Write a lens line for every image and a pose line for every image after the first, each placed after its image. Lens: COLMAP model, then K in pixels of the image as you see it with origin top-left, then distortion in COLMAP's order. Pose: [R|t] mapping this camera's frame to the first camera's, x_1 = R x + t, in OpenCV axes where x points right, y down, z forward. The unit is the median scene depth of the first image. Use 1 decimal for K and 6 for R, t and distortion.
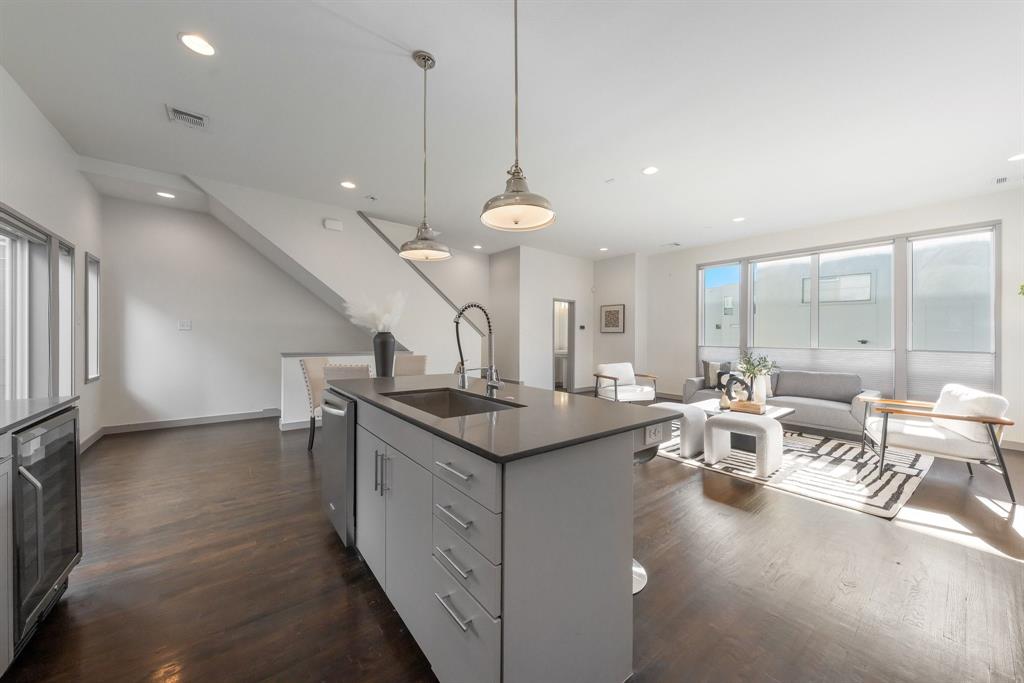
lens RADIAL K [[356.6, 0, 518.9], [0, 356.6, 332.8], [0, 0, 1]] dist [-0.000696, -0.000031]
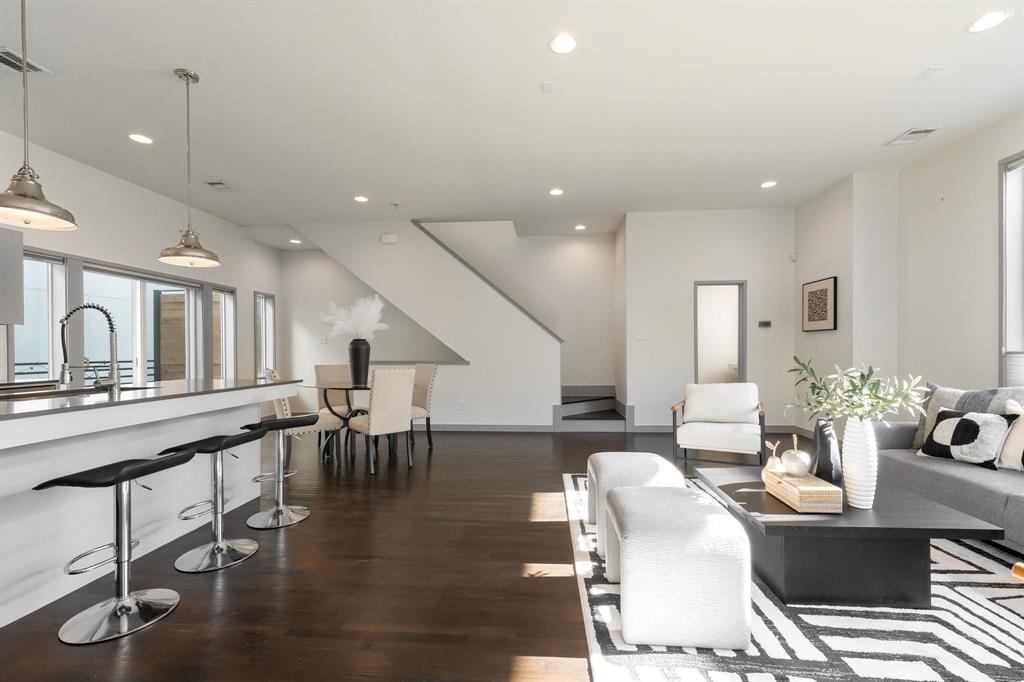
lens RADIAL K [[429.2, 0, 518.2], [0, 429.2, 347.7], [0, 0, 1]] dist [-0.005546, -0.000218]
pose [[0.730852, -0.018181, -0.682294, 0.572313], [0.021682, 0.999759, -0.003415, 0.027500], [0.682191, -0.012298, 0.731070, 0.319524]]
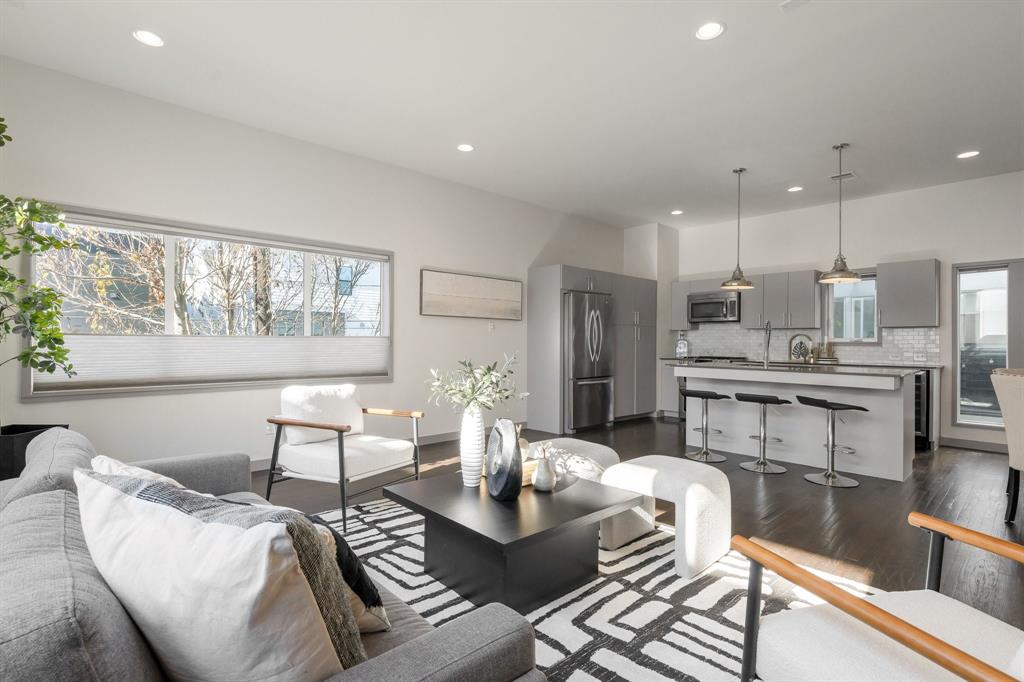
lens RADIAL K [[489.5, 0, 507.0], [0, 489.5, 341.3], [0, 0, 1]] dist [0.001342, 0.000350]
pose [[-0.998123, -0.017774, -0.058603, 0.530136], [-0.016937, 0.999748, -0.014746, 0.036686], [0.058850, -0.013726, -0.998172, 1.272027]]
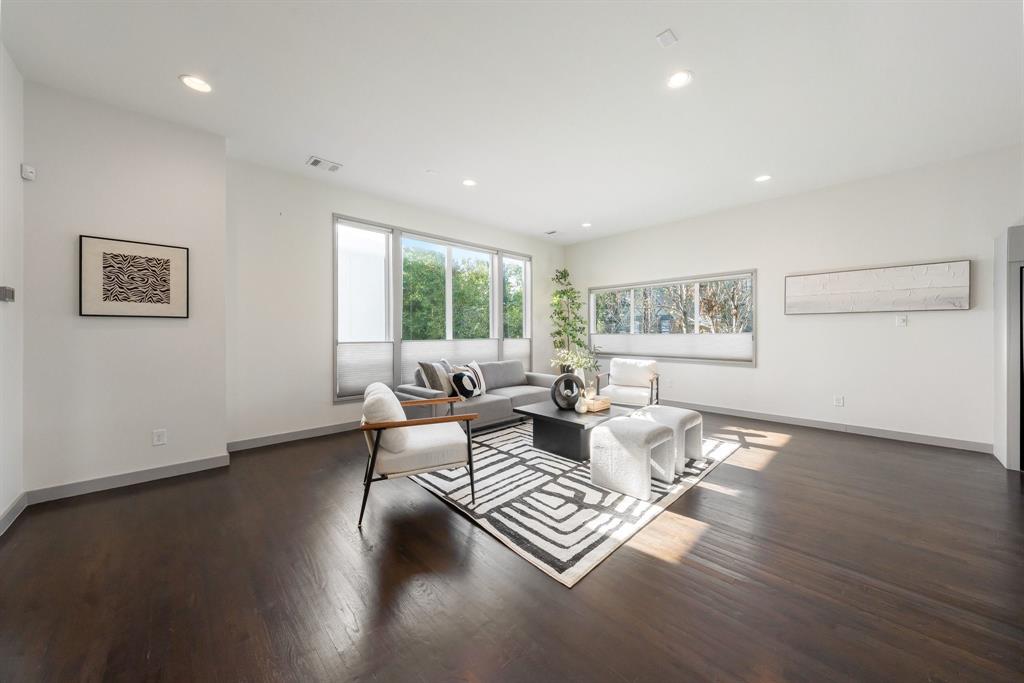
lens RADIAL K [[356.6, 0, 509.2], [0, 356.6, 332.5], [0, 0, 1]] dist [-0.000696, -0.000031]
pose [[-0.075449, -0.010252, 0.997097, -0.202007], [-0.010722, 0.999898, 0.009470, 0.012519], [-0.997092, -0.009976, -0.075551, 0.997044]]
